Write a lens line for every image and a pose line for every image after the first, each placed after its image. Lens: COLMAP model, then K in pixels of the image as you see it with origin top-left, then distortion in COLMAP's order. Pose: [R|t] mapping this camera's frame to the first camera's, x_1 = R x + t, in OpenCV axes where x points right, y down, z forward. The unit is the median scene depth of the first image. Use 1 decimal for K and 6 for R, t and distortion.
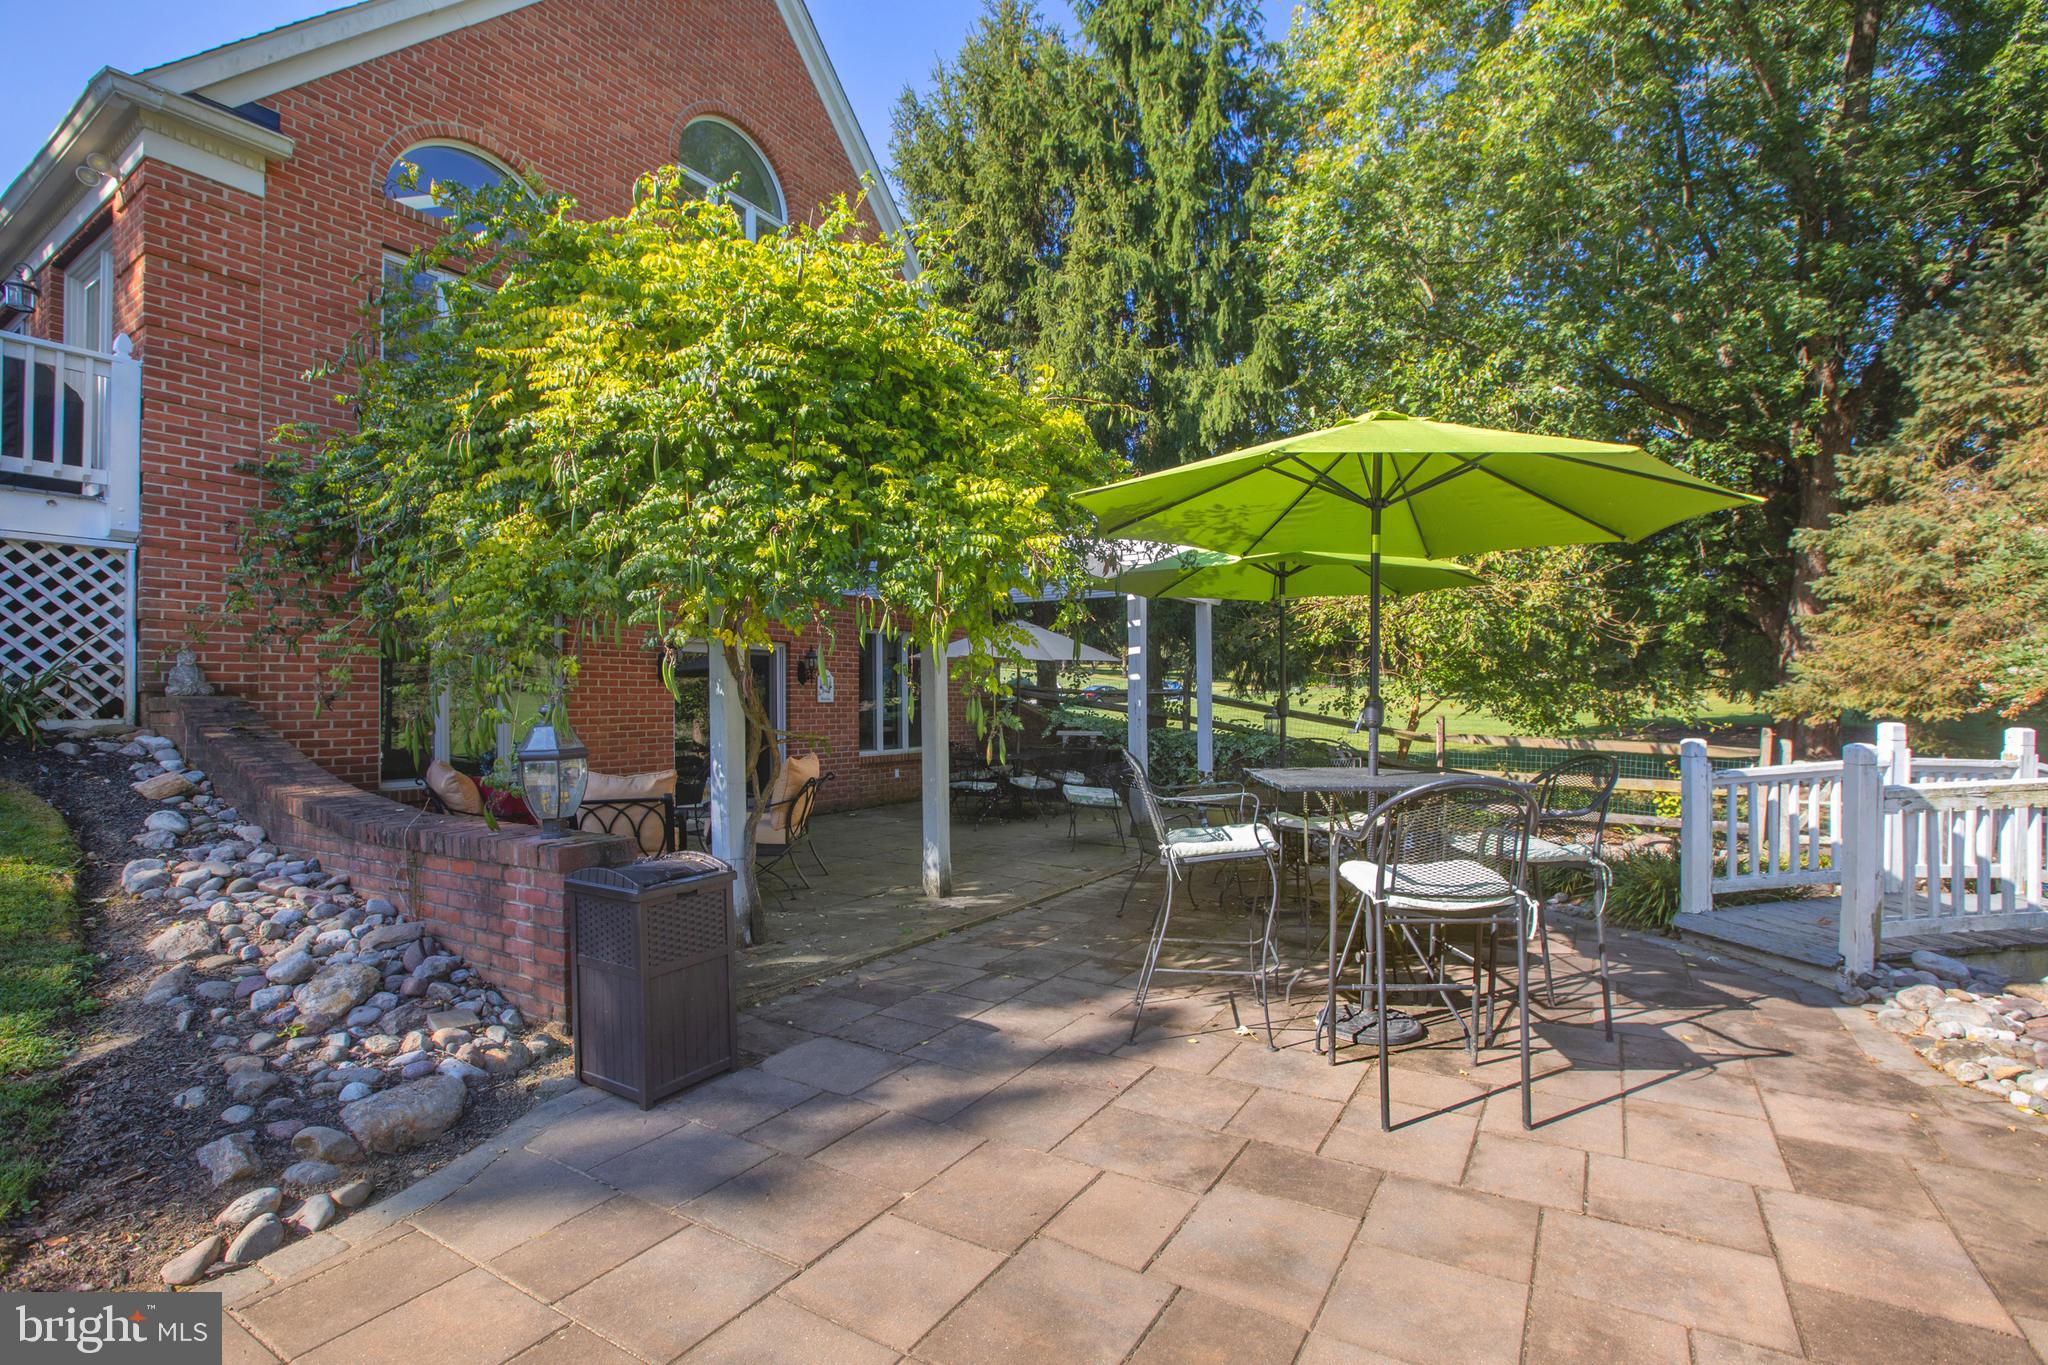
lens RADIAL K [[931.6, 0, 1024.0], [0, 931.6, 682.5], [0, 0, 1]] dist [-0.024175, 0.000219]
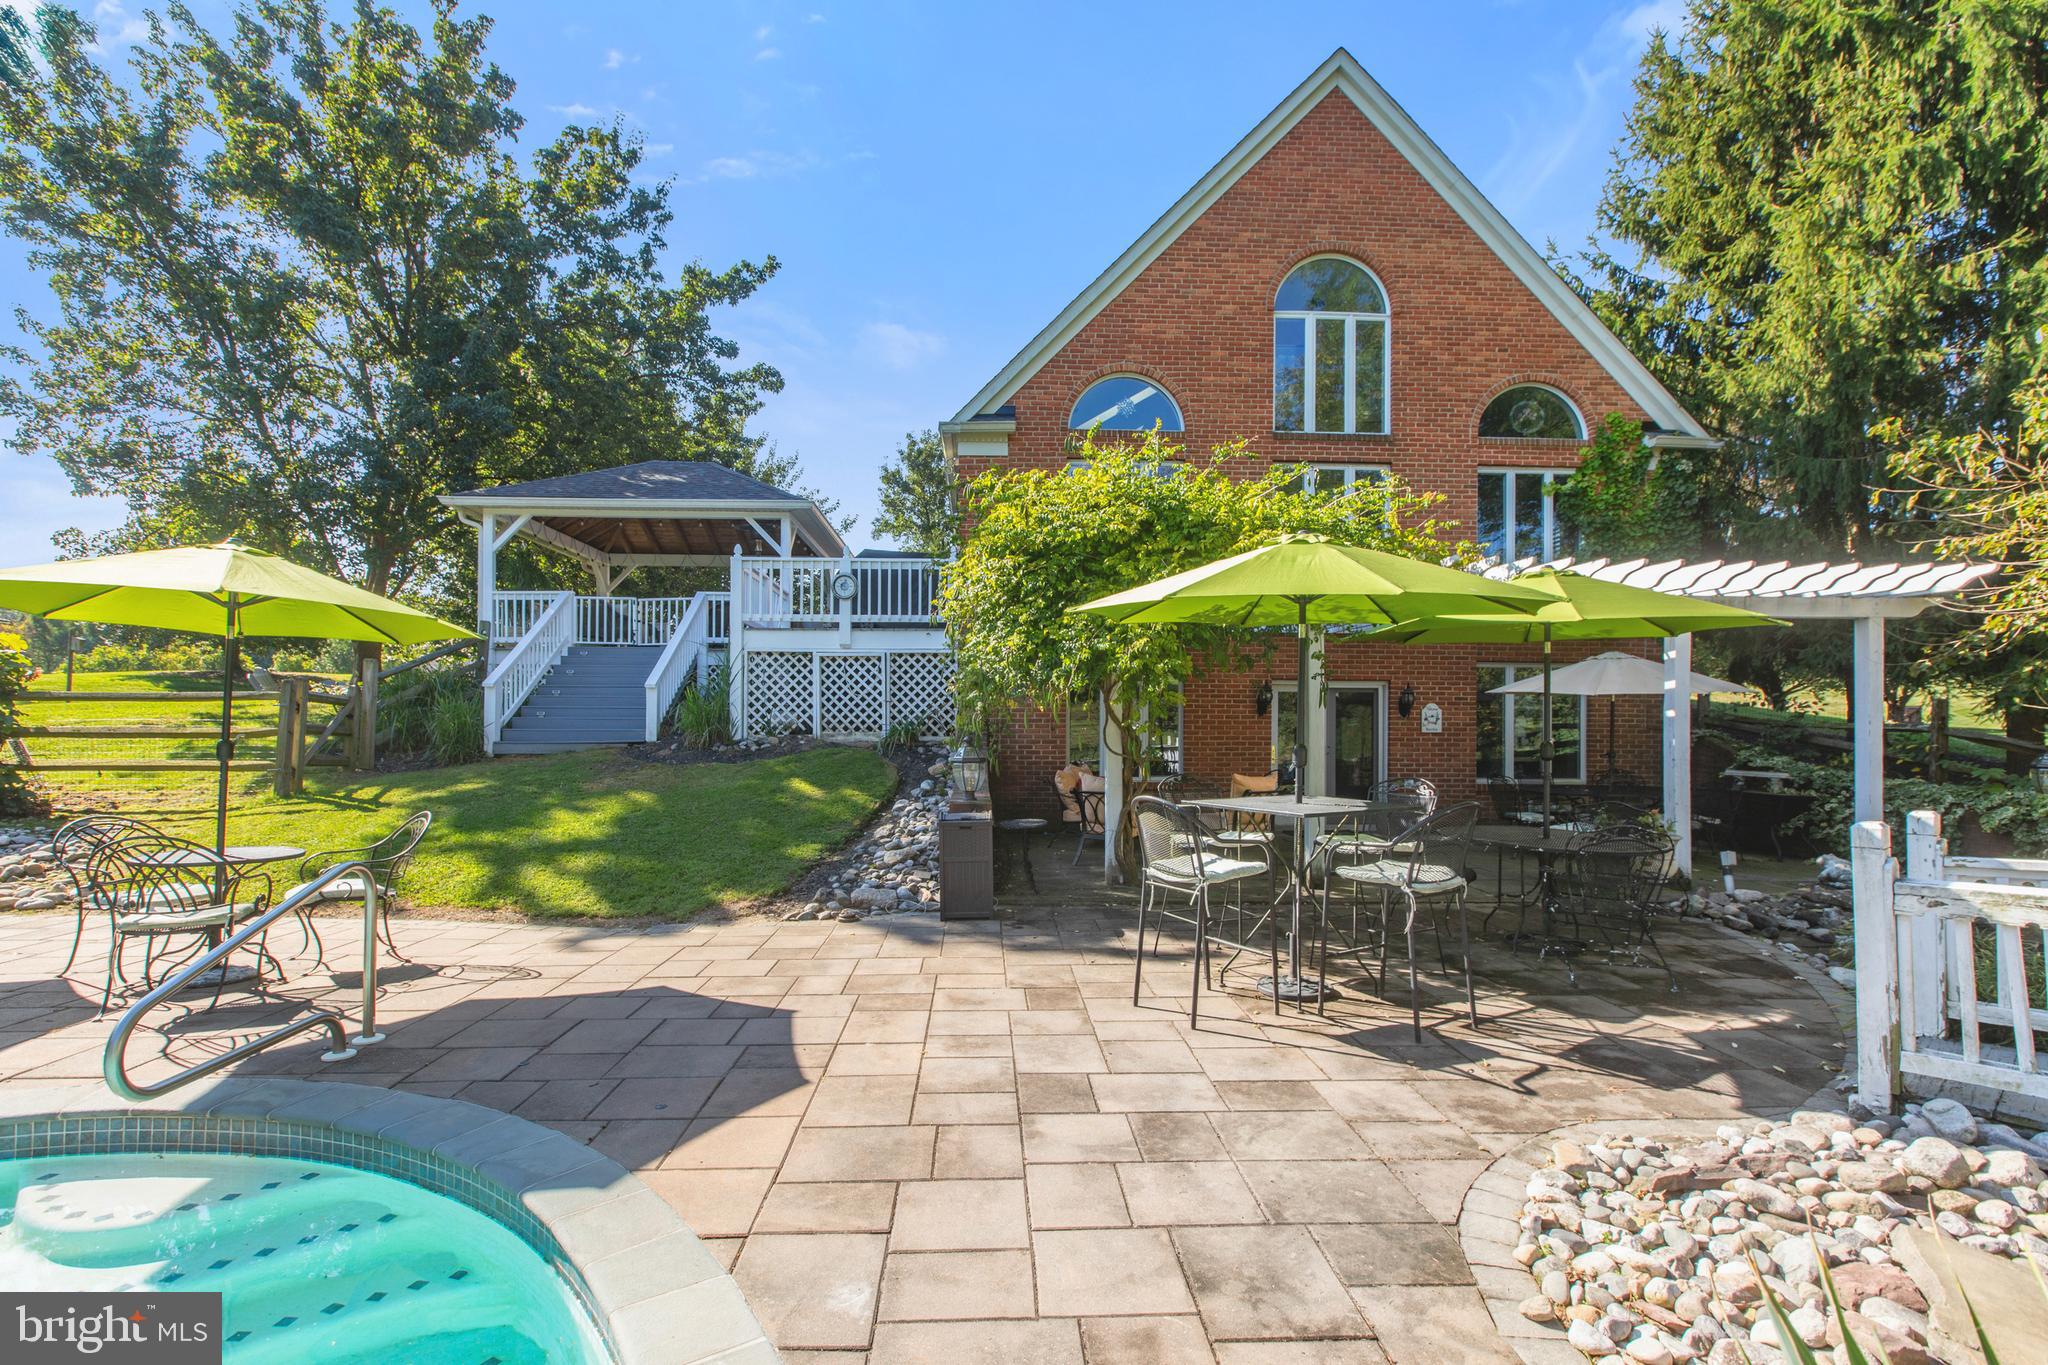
lens RADIAL K [[920.7, 0, 1015.1], [0, 920.7, 712.6], [0, 0, 1]] dist [0.003021, 0.000340]
pose [[0.560100, 0.000247, -0.828425, 0.833458], [0.006672, 0.999966, 0.004809, -0.023542], [0.828398, -0.008220, 0.560080, -0.045998]]
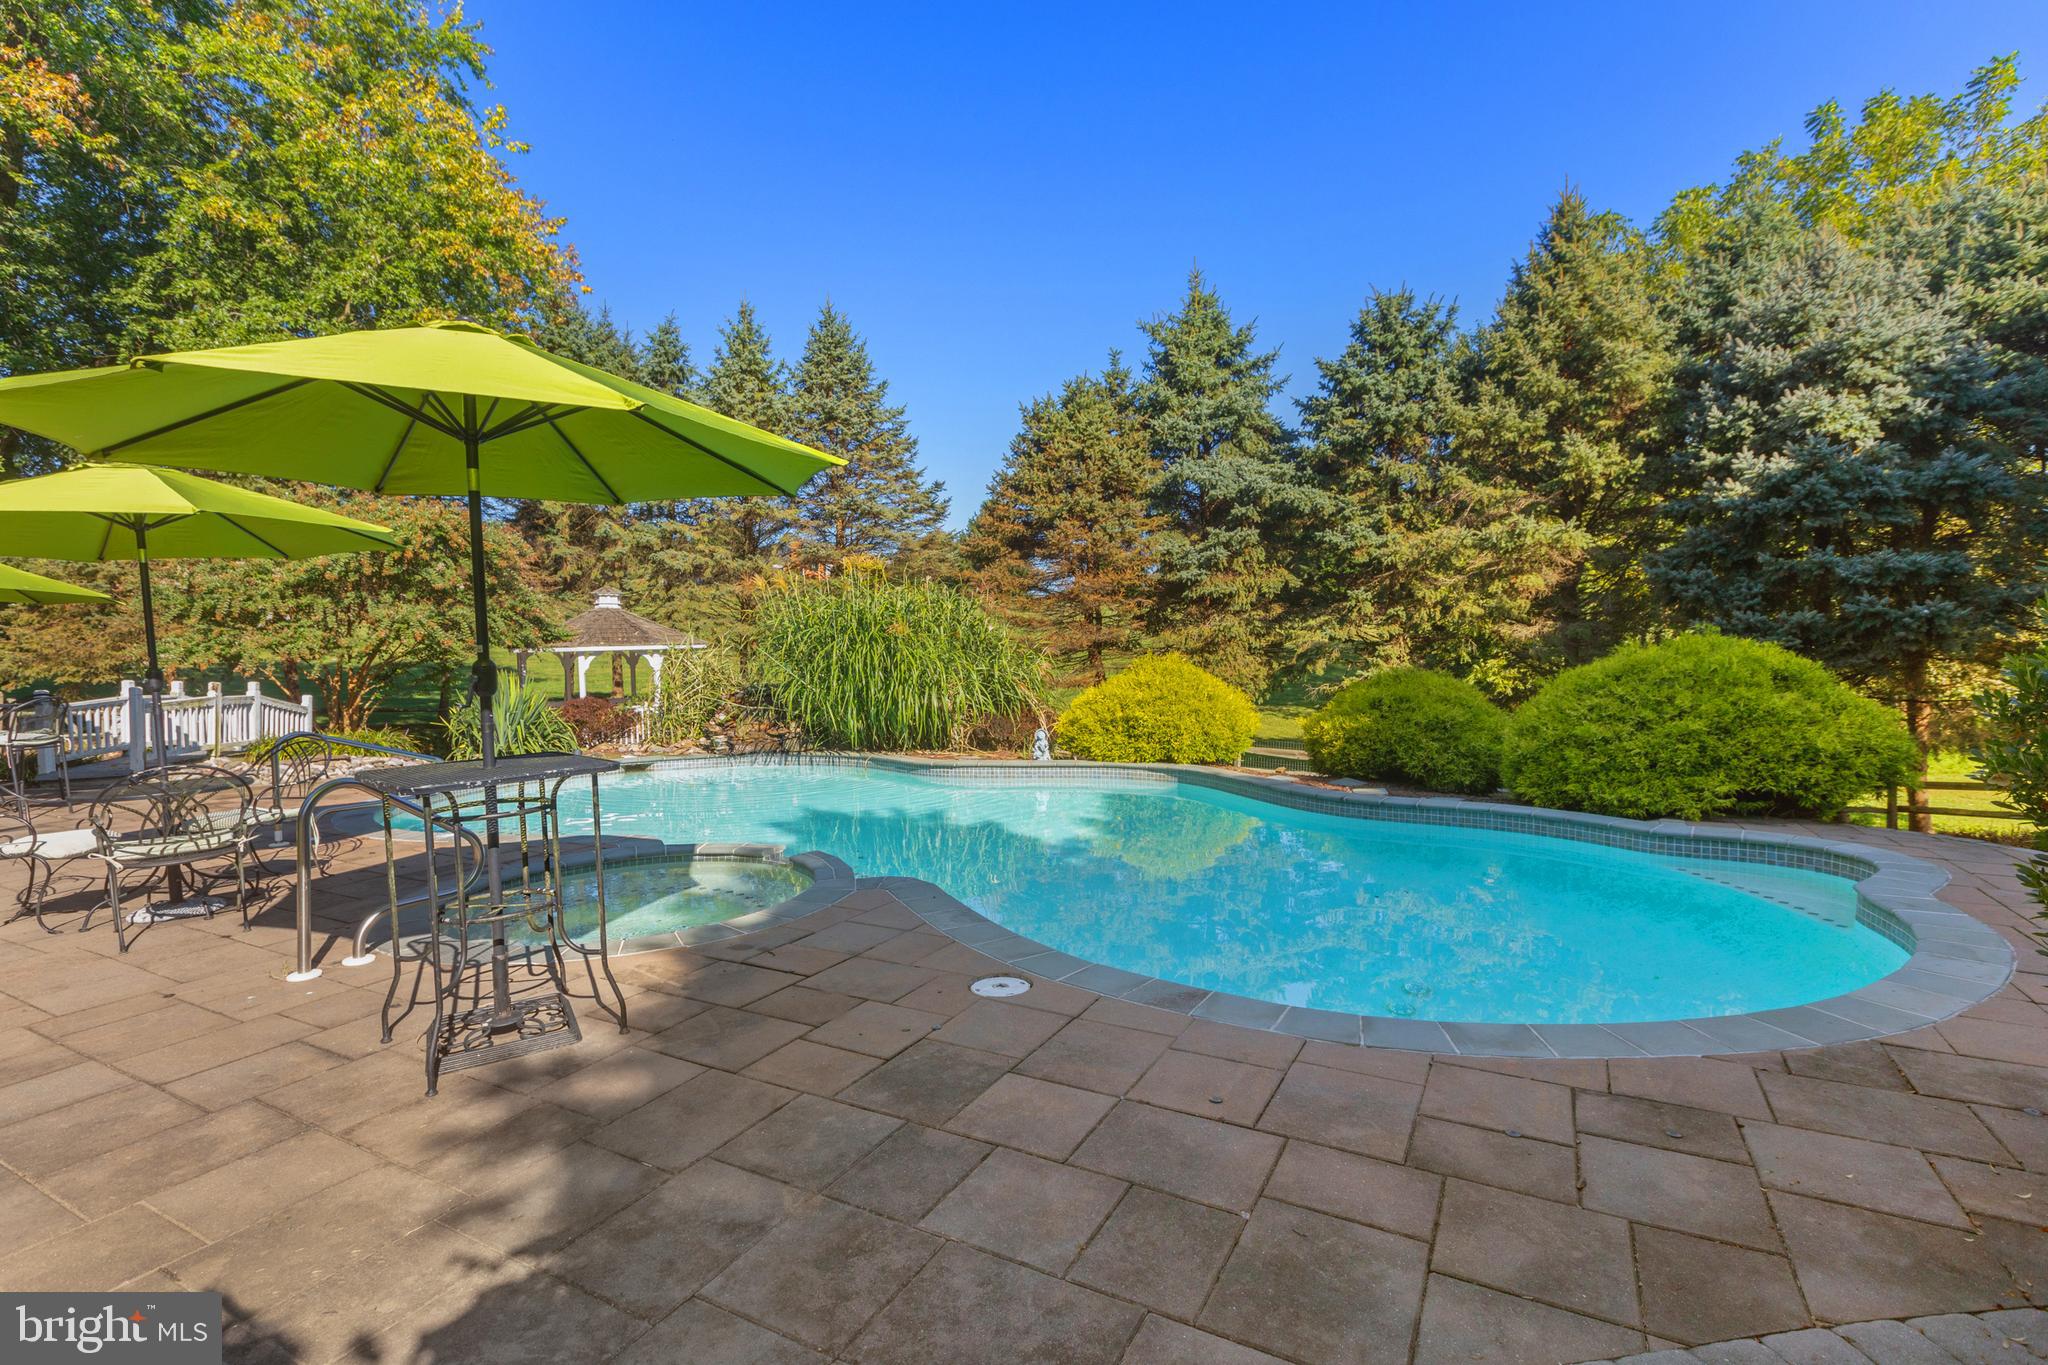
lens RADIAL K [[948.9, 0, 1025.9], [0, 948.9, 690.1], [0, 0, 1]] dist [0.002417, -0.000428]
pose [[-0.053795, -0.037579, 0.997845, -1.397000], [0.003654, 0.999278, 0.037830, -0.007799], [-0.998545, 0.005681, -0.053619, -0.999708]]
